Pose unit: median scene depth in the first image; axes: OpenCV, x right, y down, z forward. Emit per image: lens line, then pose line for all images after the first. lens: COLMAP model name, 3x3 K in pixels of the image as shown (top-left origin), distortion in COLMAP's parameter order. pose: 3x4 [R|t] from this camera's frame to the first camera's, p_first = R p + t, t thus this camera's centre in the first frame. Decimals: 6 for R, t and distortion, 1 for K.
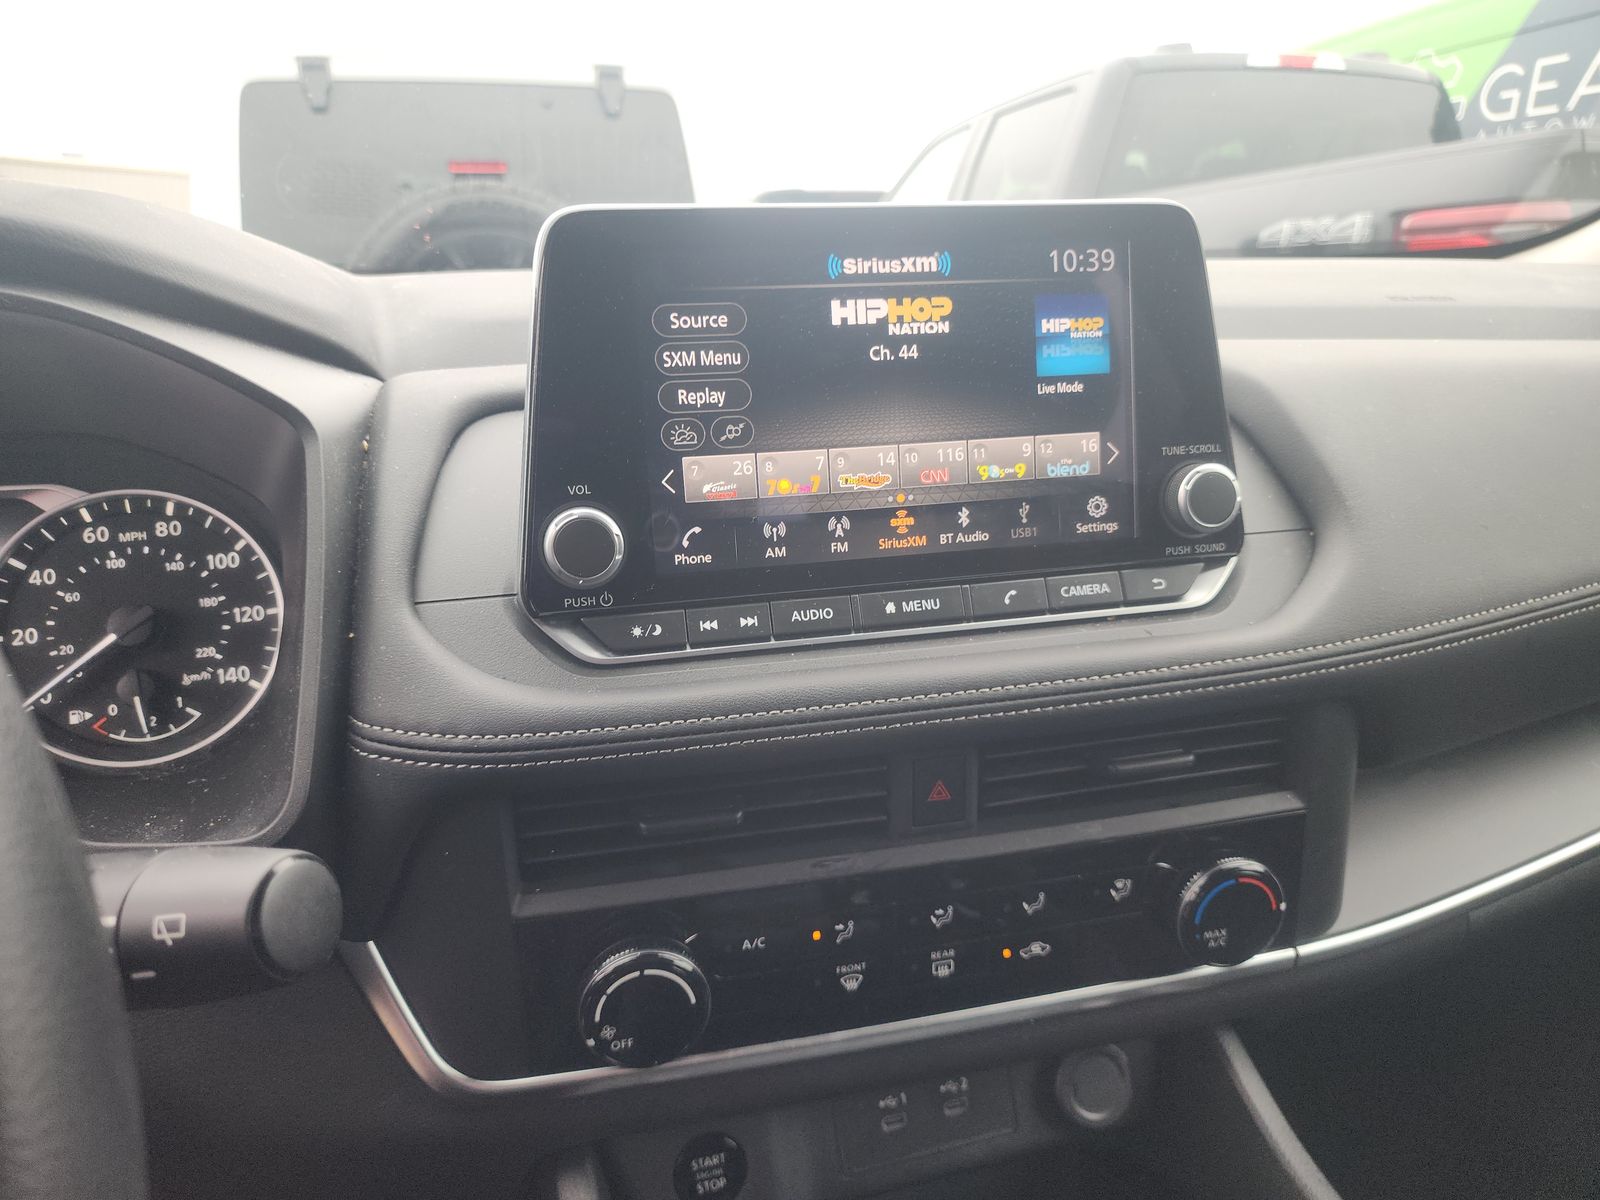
lens RADIAL K [[1168.5, 0, 800.0], [0, 1168.5, 600.0], [0, 0, 1]] dist [0.031221, -0.006522]
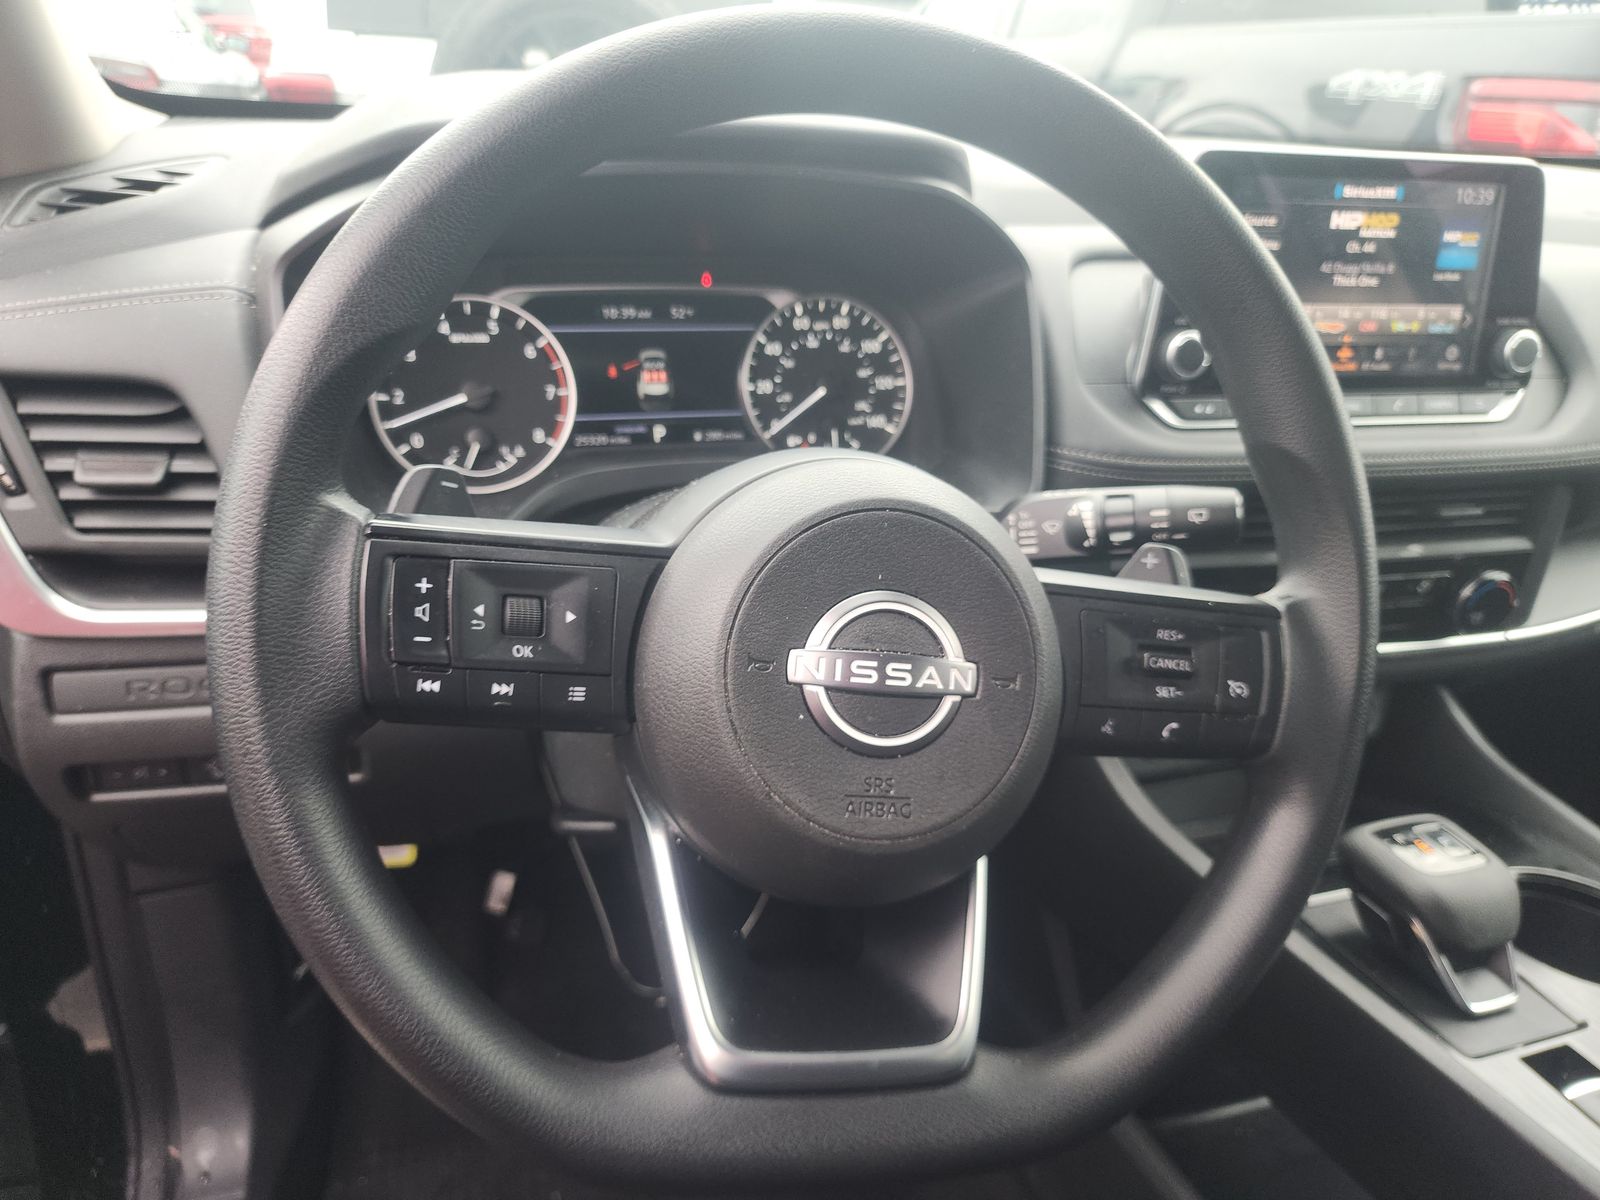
lens RADIAL K [[1168.5, 0, 800.0], [0, 1168.5, 600.0], [0, 0, 1]] dist [0.031221, -0.006522]
pose [[0.995565, 0.062417, 0.070393, -0.687313], [-0.072273, 0.986417, 0.147503, 0.076477], [-0.060230, -0.151936, 0.986553, -0.569593]]
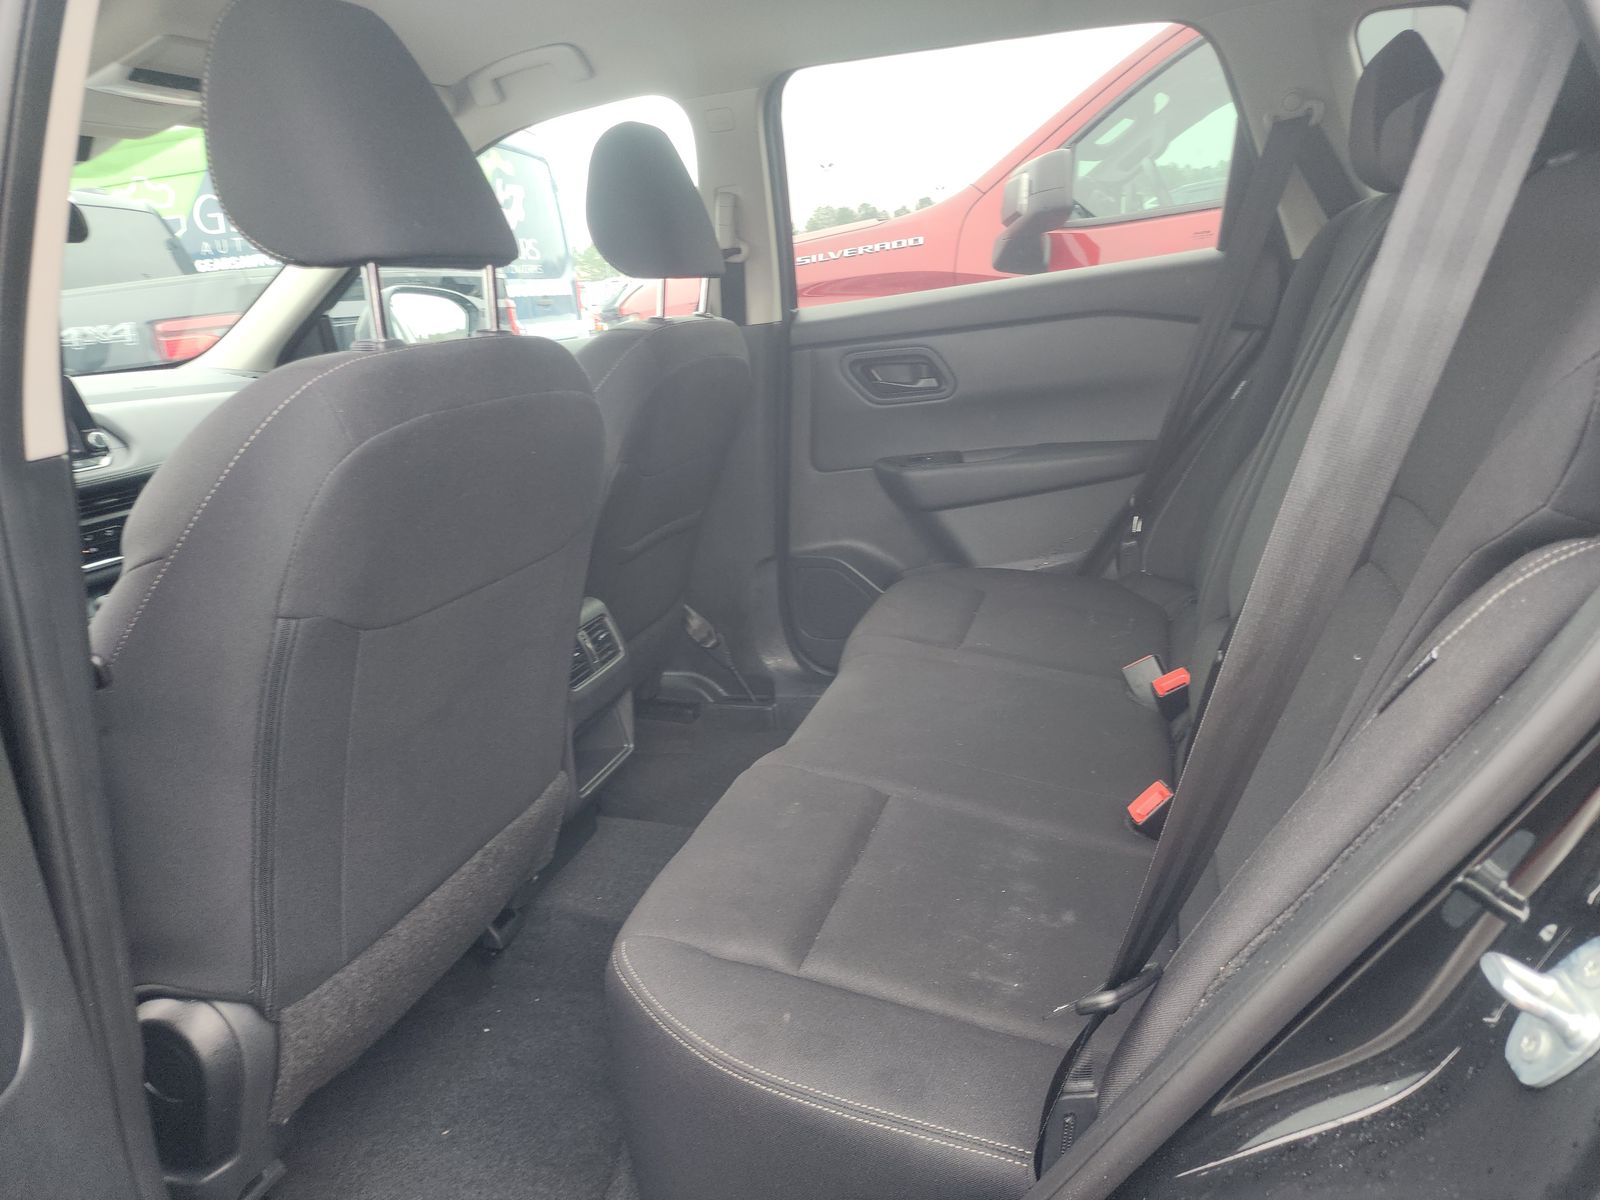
lens RADIAL K [[1168.5, 0, 800.0], [0, 1168.5, 600.0], [0, 0, 1]] dist [0.031221, -0.006522]
pose [[0.604618, -0.237249, 0.760362, -1.472014], [0.274419, 0.958212, 0.080772, 0.796086], [-0.747751, 0.159821, 0.644458, -3.495036]]
